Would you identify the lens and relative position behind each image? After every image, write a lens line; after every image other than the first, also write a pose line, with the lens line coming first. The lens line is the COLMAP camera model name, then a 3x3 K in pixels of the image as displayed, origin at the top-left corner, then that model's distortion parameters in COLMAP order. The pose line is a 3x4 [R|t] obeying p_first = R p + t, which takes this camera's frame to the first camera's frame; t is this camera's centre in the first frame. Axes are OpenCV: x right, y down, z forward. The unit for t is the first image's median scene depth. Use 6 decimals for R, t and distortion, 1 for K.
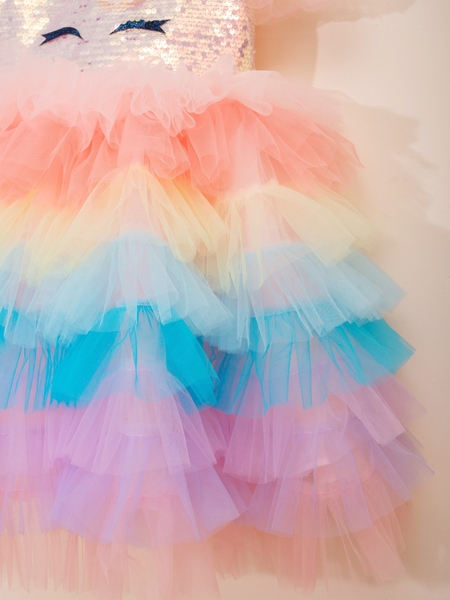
lens RADIAL K [[762.2, 0, 222.9], [0, 762.2, 305.3], [0, 0, 1]] dist [0.036459, 0.000000]
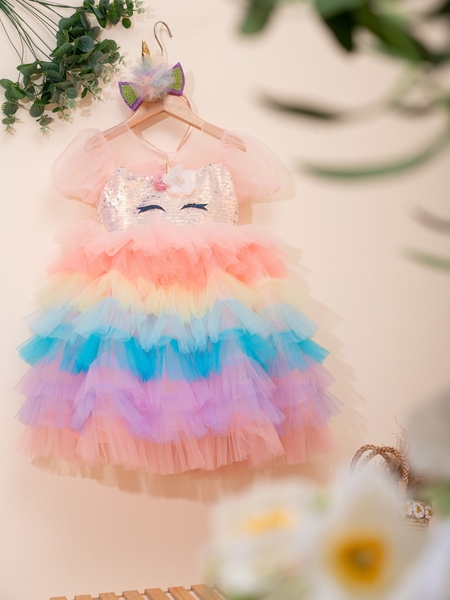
lens RADIAL K [[1481.3, 0, 224.6], [0, 1481.3, 298.7], [0, 0, 1]] dist [-0.338019, 0.000000]
pose [[0.866426, -0.017080, 0.499013, -2.043503], [0.118401, 0.977937, -0.172105, 0.583316], [-0.485064, 0.208200, 0.849332, -2.403182]]
